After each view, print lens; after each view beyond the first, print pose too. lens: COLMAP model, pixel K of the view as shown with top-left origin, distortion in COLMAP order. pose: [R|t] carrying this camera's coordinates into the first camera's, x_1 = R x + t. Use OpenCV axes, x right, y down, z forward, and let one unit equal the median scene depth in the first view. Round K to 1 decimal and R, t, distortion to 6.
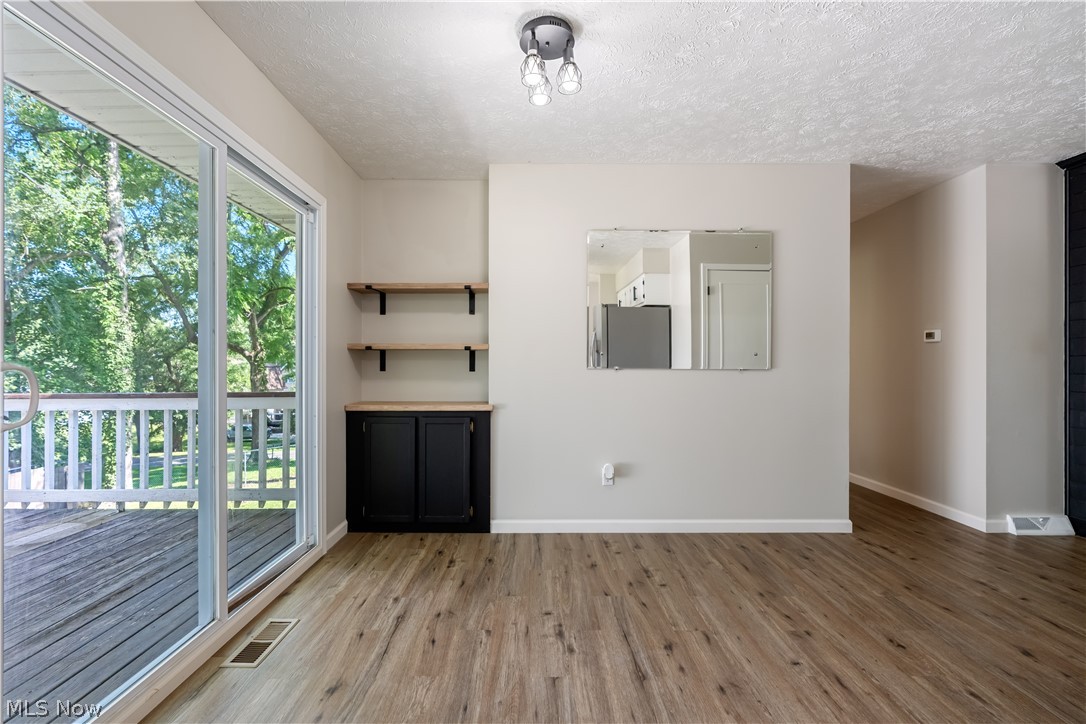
lens RADIAL K [[478.9, 0, 527.9], [0, 478.9, 368.5], [0, 0, 1]] dist [-0.001863, 0.000092]
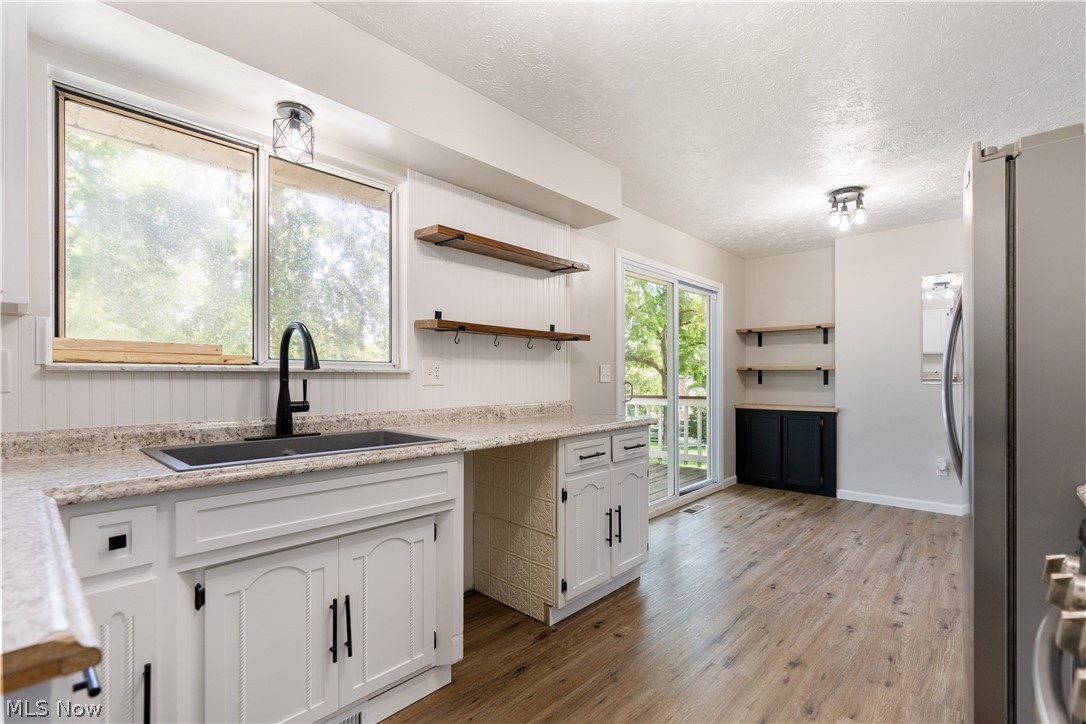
lens RADIAL K [[495.8, 0, 544.6], [0, 495.8, 378.6], [0, 0, 1]] dist [0.002164, 0.000488]
pose [[0.733342, -0.002861, -0.679854, 0.304073], [0.002025, 0.999996, -0.002024, -0.011333], [0.679857, 0.000108, 0.733344, -0.710285]]
